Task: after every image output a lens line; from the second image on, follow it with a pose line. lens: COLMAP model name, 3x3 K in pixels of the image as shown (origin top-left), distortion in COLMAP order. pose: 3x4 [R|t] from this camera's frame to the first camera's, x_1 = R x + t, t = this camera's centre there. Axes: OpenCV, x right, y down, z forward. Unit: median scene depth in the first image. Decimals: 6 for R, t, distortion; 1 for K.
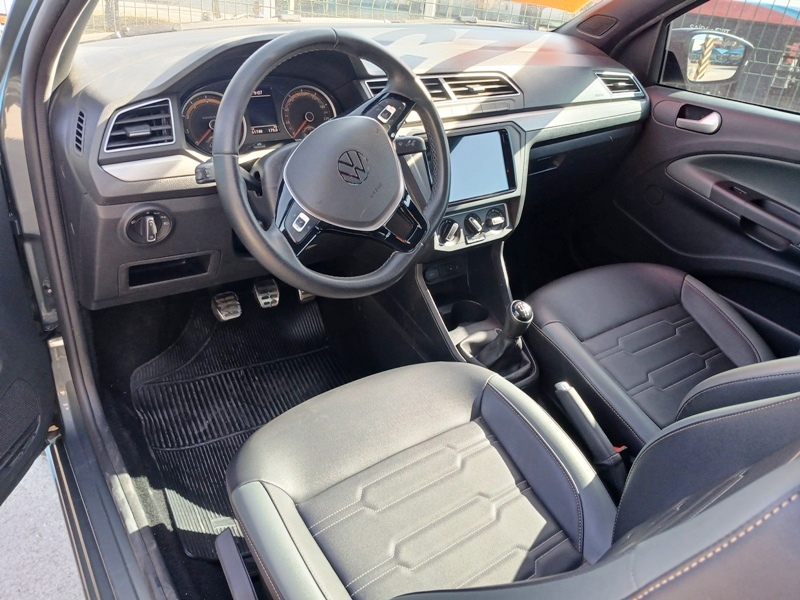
lens RADIAL K [[596.7, 0, 400.0], [0, 596.7, 300.0], [0, 0, 1]] dist [-0.012743, -0.009117]
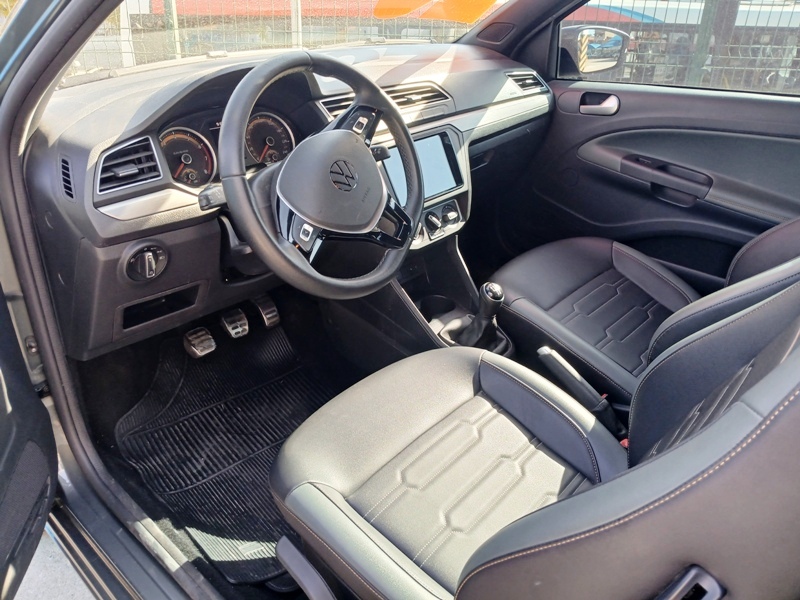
lens RADIAL K [[596.7, 0, 400.0], [0, 596.7, 300.0], [0, 0, 1]] dist [-0.012743, -0.009117]
pose [[0.972617, -0.168939, 0.159614, -0.131401], [0.175291, 0.984160, -0.026486, 0.030998], [-0.152611, 0.053740, 0.986824, -0.046874]]
